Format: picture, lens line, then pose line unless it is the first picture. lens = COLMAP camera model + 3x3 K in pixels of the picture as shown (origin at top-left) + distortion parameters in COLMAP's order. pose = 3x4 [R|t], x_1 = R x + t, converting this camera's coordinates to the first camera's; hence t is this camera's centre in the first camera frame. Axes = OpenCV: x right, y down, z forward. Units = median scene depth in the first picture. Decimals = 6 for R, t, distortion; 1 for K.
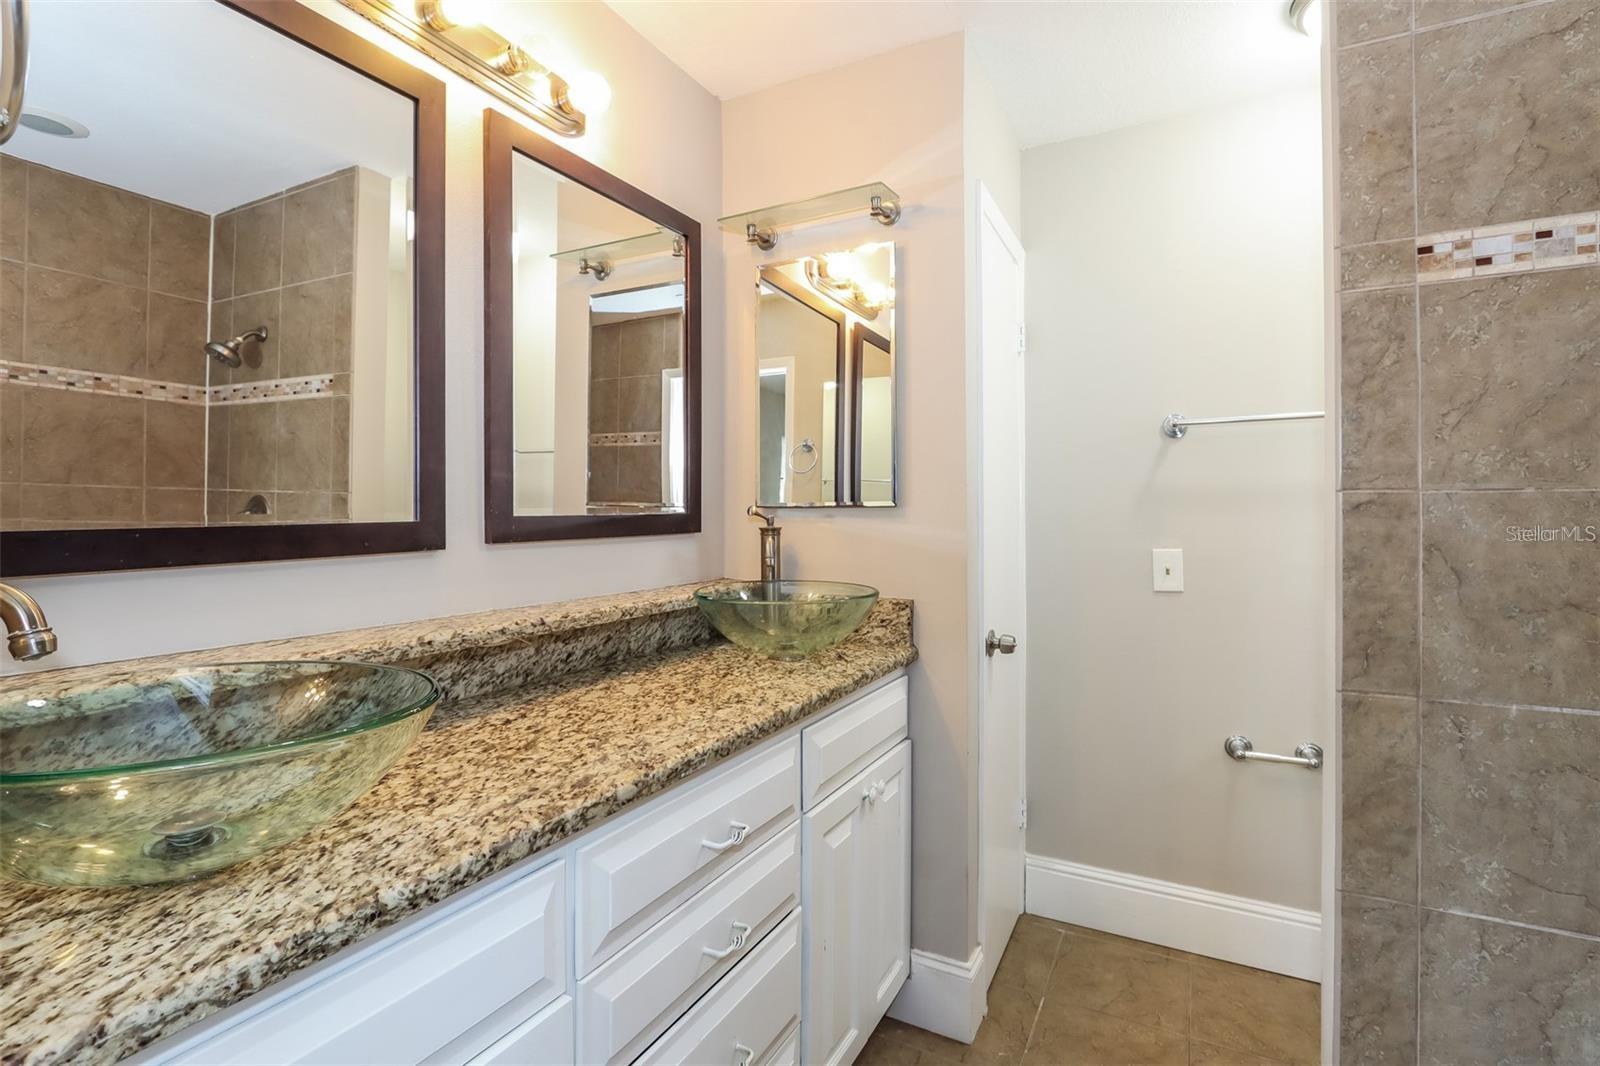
lens RADIAL K [[745.7, 0, 800.5], [0, 745.7, 510.6], [0, 0, 1]] dist [-0.019598, 0.000361]
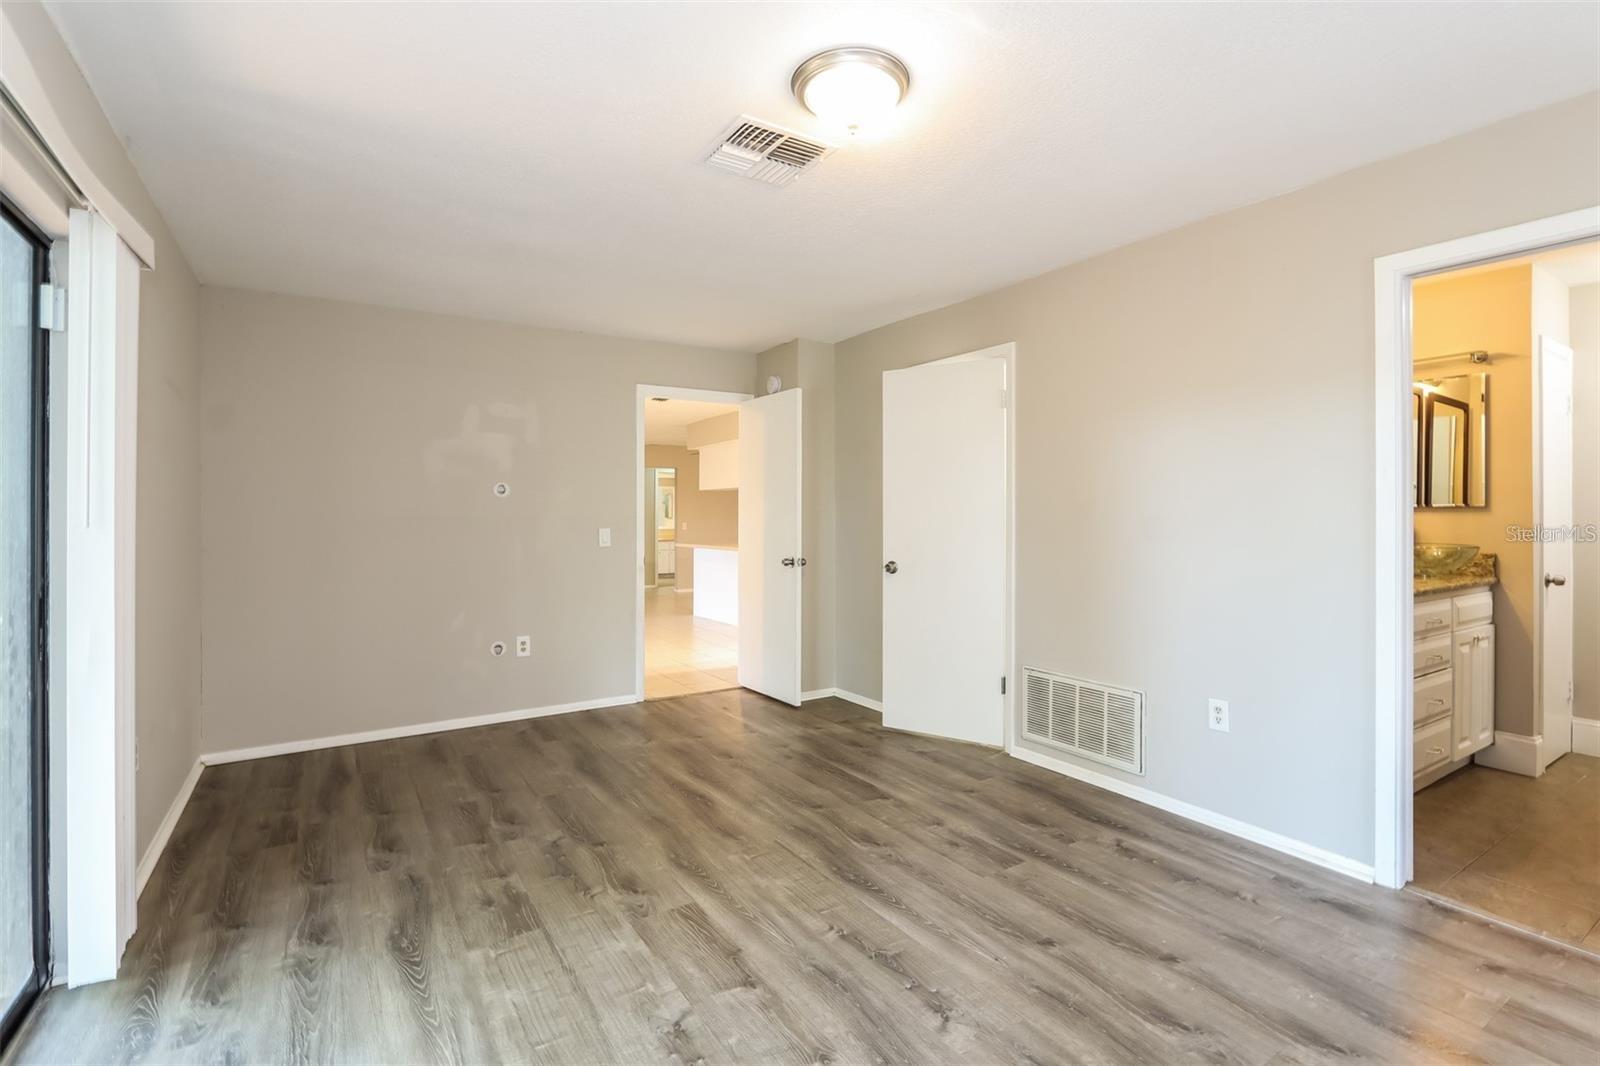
lens RADIAL K [[745.7, 0, 800.5], [0, 745.7, 510.6], [0, 0, 1]] dist [-0.019598, 0.000361]
pose [[0.871449, 0.003211, -0.490476, -0.503103], [-0.004297, 0.999990, -0.001088, 0.017093], [0.490467, 0.003055, 0.871454, -1.591901]]
